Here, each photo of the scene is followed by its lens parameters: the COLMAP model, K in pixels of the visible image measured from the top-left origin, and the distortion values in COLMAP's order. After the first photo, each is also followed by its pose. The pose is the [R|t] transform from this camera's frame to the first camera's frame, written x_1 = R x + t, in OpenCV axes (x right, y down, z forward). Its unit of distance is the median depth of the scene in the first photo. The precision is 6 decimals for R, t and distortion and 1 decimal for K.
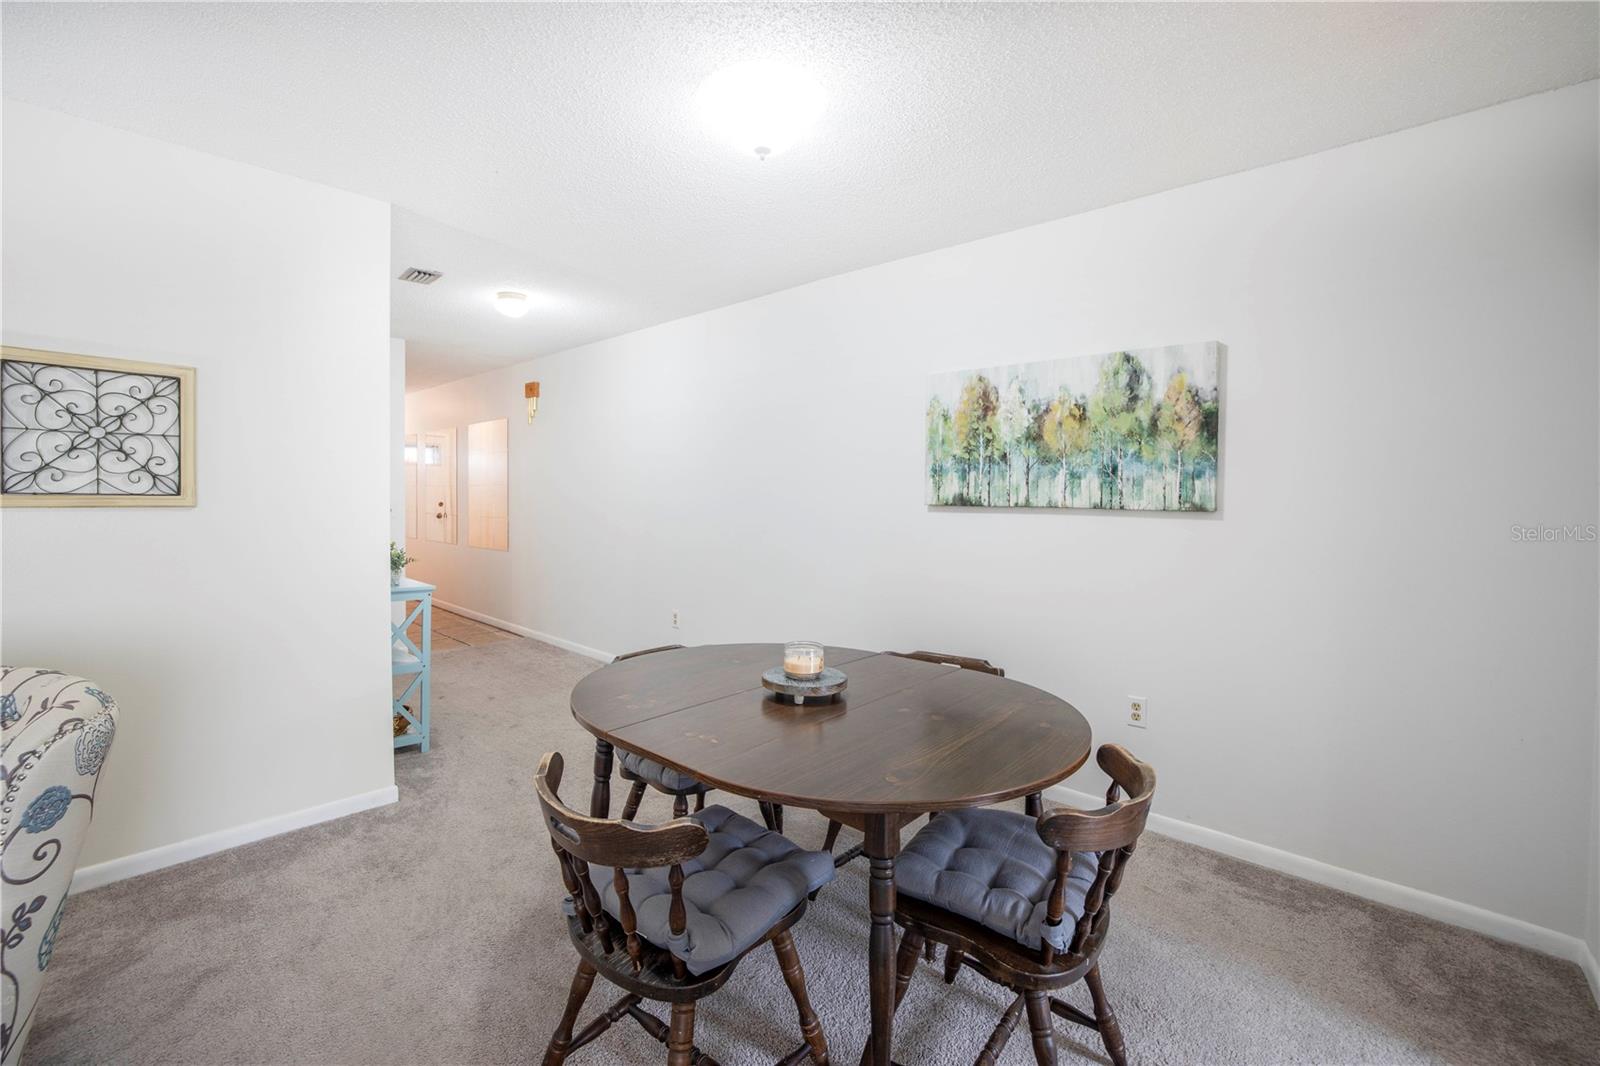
lens RADIAL K [[684.7, 0, 802.2], [0, 684.7, 512.7], [0, 0, 1]] dist [-0.044976, 0.014447]
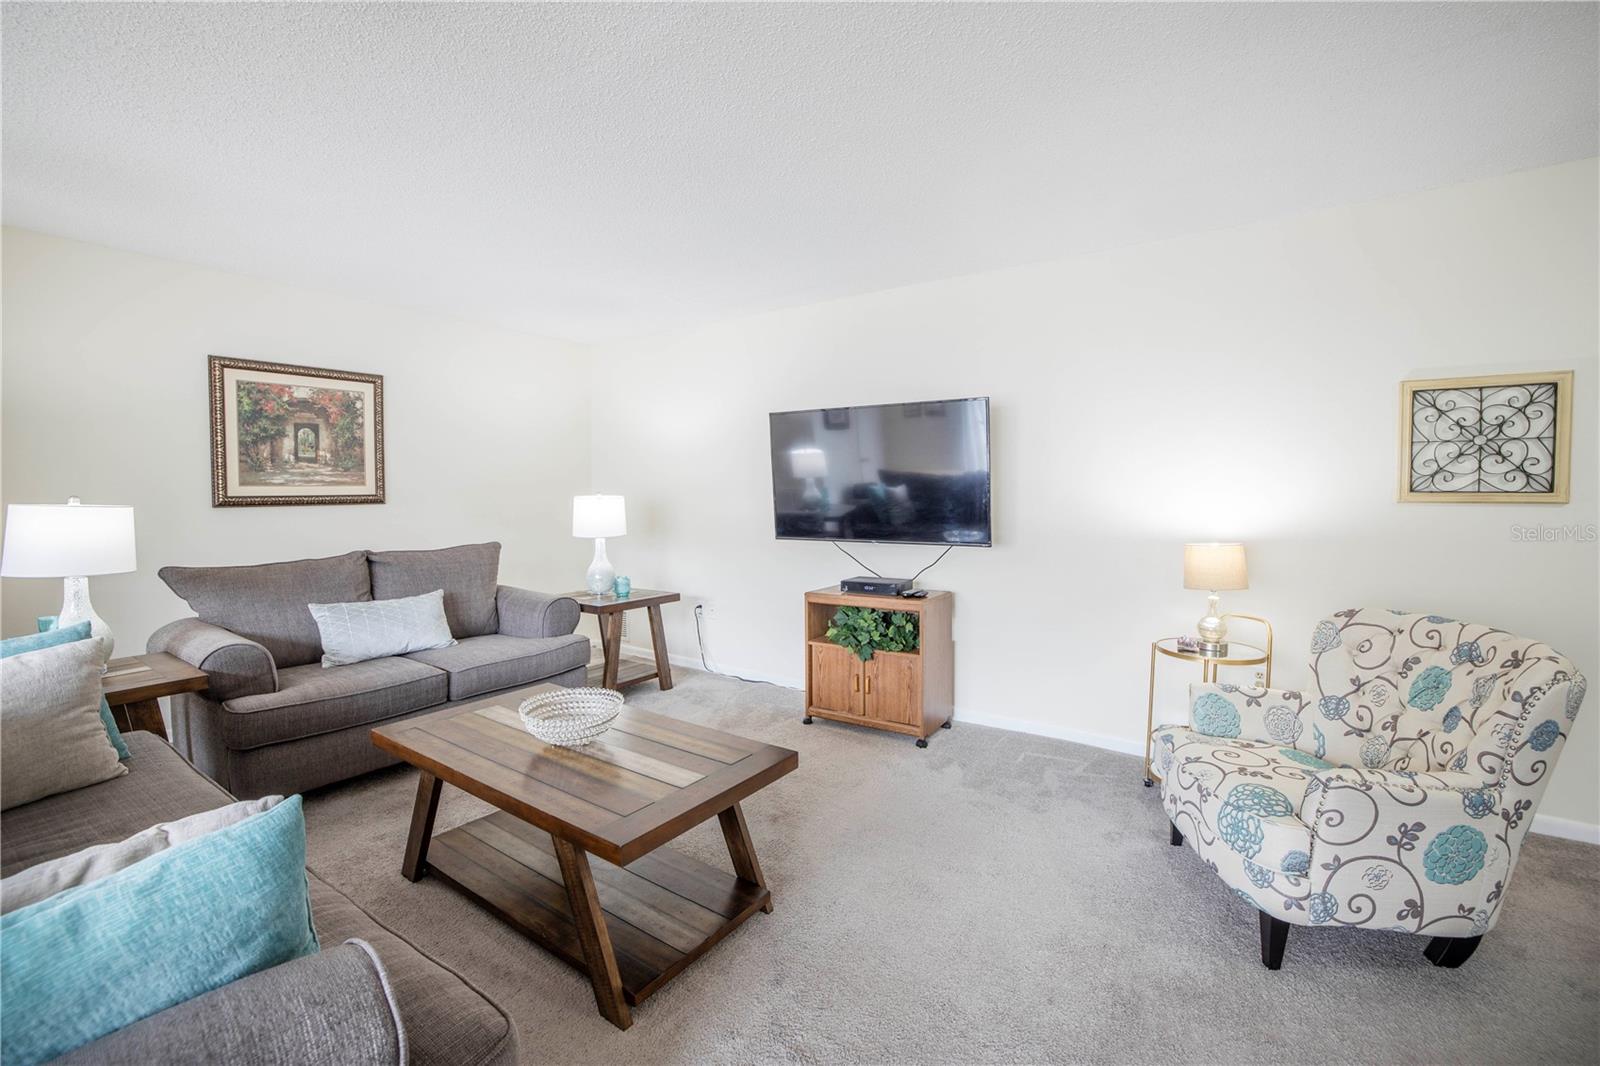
lens RADIAL K [[684.7, 0, 802.2], [0, 684.7, 512.7], [0, 0, 1]] dist [-0.044976, 0.014447]
pose [[0.126135, 0.021016, -0.991790, -0.032040], [-0.021218, 0.999604, 0.018483, 0.012119], [0.991786, 0.018712, 0.126531, -0.331720]]
